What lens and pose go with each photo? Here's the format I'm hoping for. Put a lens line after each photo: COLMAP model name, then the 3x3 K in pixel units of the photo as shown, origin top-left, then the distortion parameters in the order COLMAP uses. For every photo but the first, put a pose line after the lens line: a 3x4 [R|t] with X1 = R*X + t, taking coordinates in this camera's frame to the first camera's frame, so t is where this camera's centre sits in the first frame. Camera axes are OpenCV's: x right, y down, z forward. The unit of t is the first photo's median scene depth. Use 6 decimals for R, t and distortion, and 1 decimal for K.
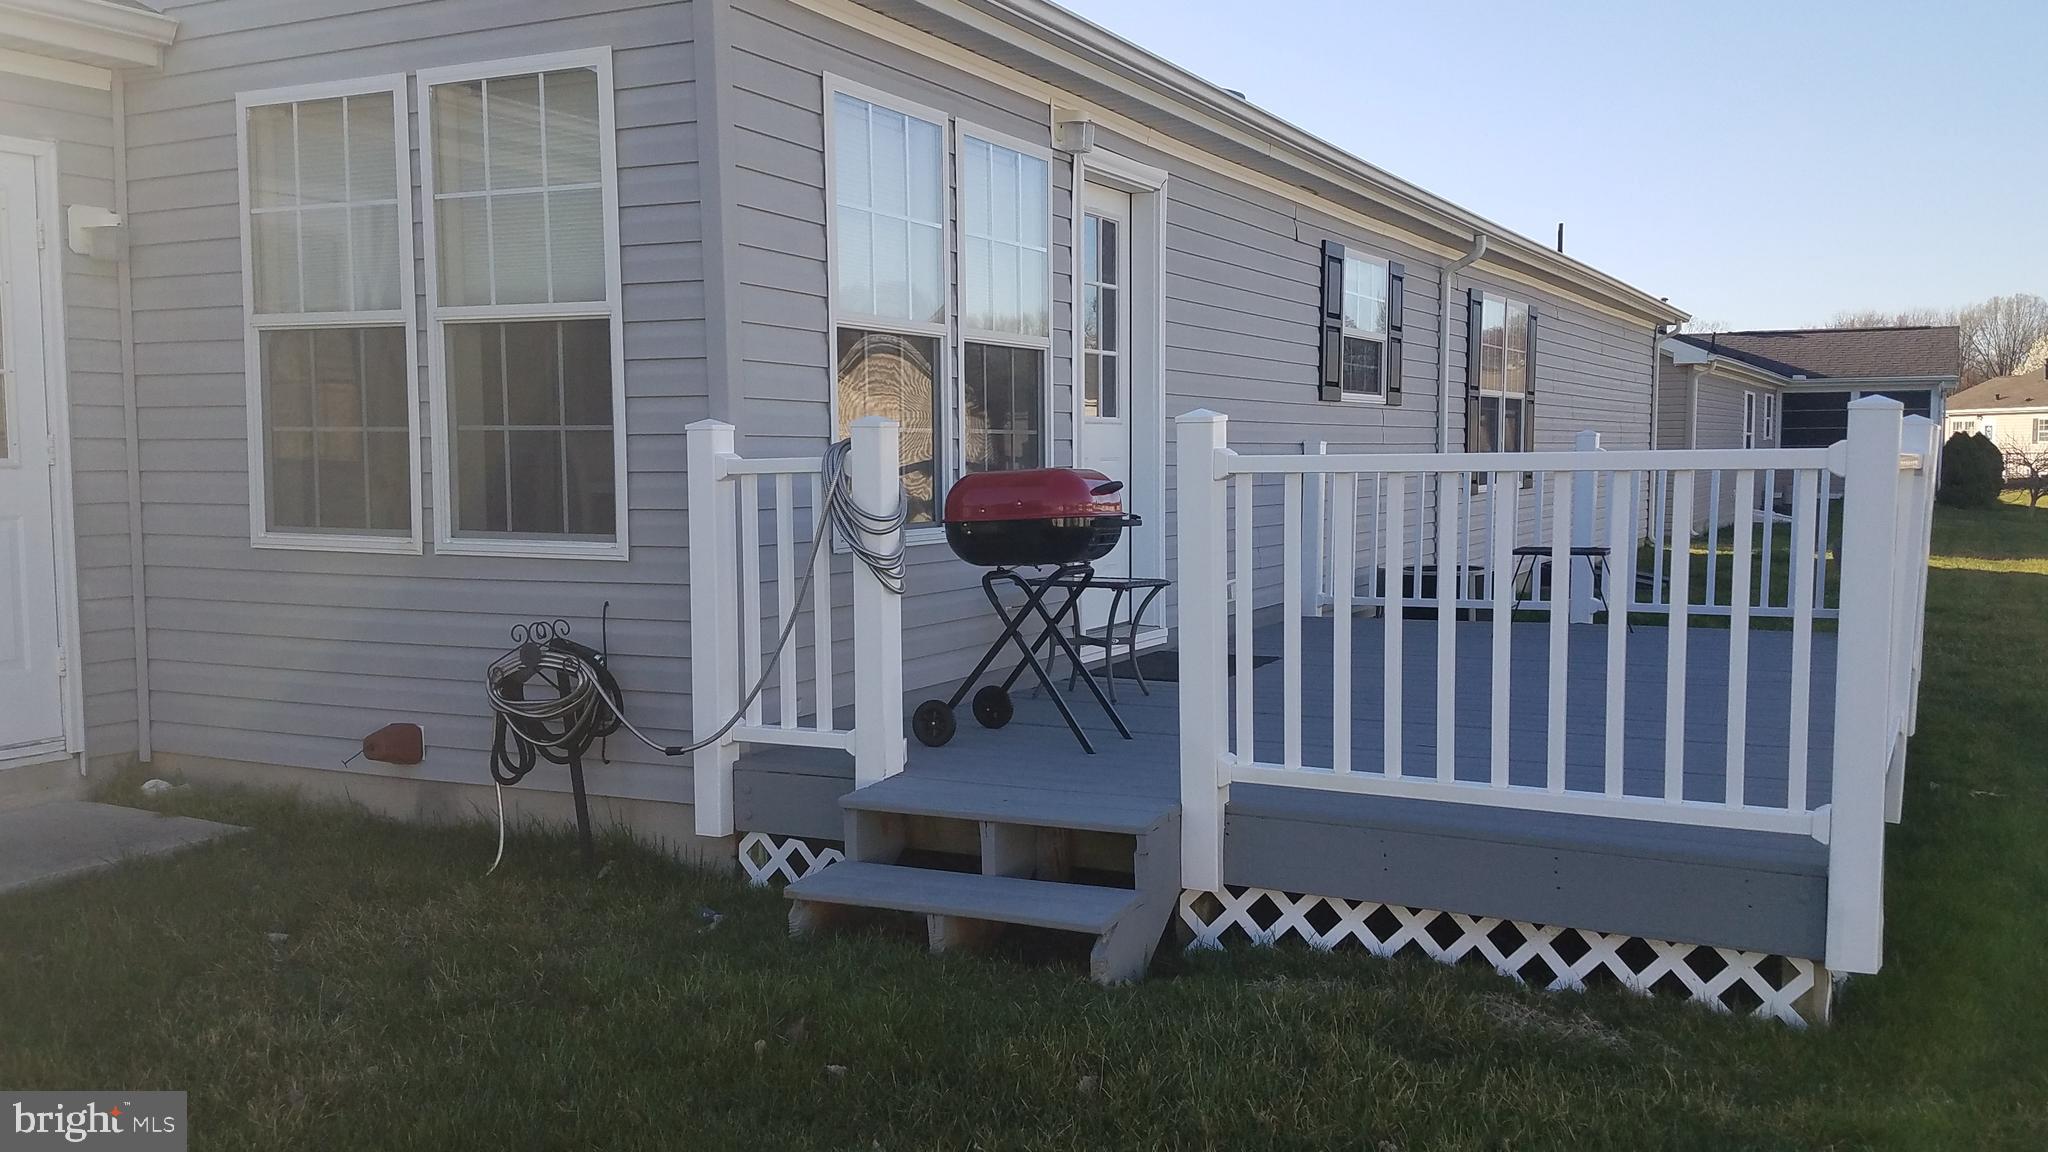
lens RADIAL K [[1560.5, 0, 1055.9], [0, 1560.5, 584.3], [0, 0, 1]] dist [0.269271, -0.508556]
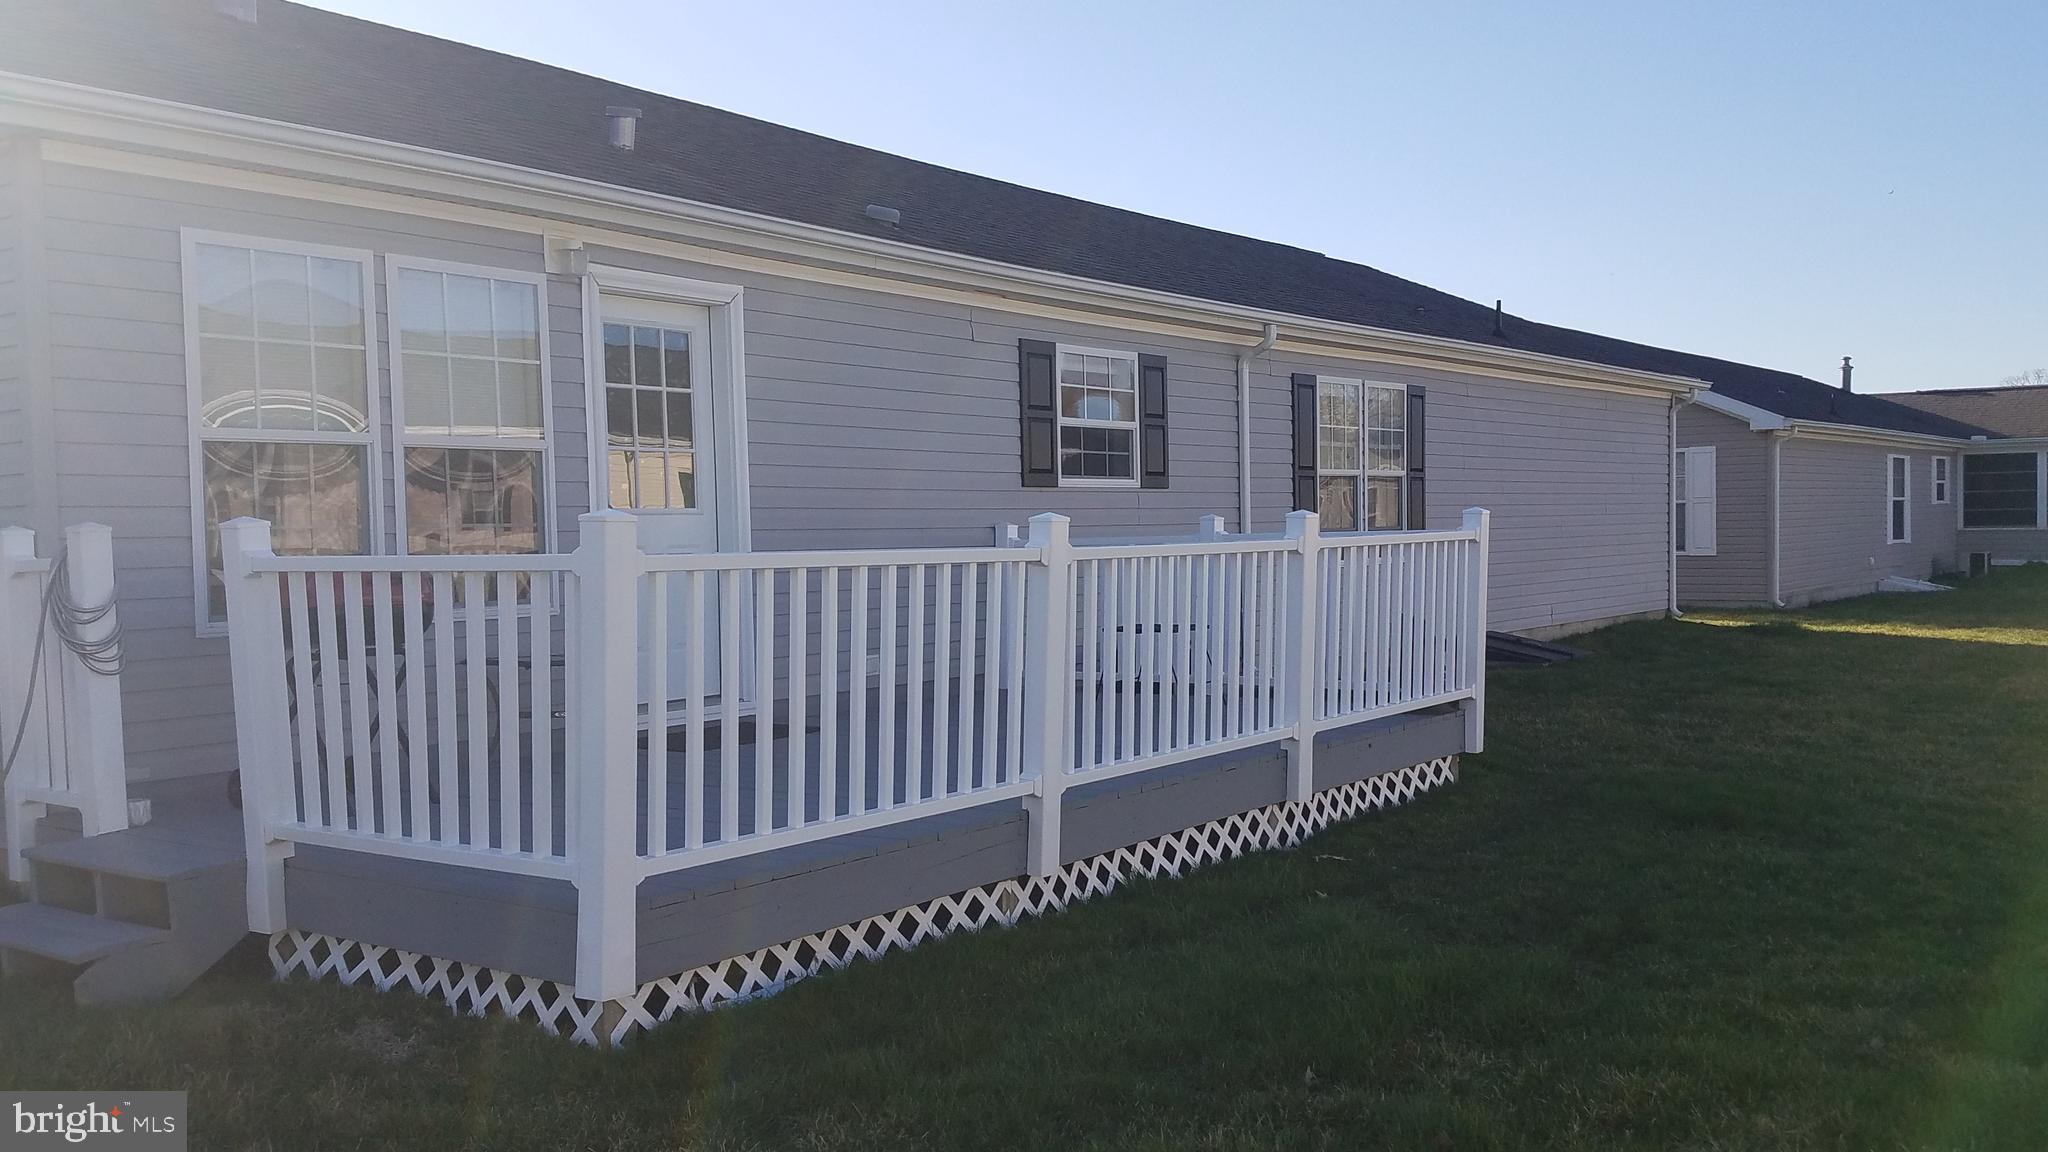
lens RADIAL K [[1550.3, 0, 1068.3], [0, 1550.3, 621.2], [0, 0, 1]] dist [0.175856, -0.250147]
pose [[0.991271, -0.001227, -0.131837, 0.440997], [-0.001315, 0.999815, -0.019194, -0.007010], [0.131836, 0.019200, 0.991086, -0.047096]]
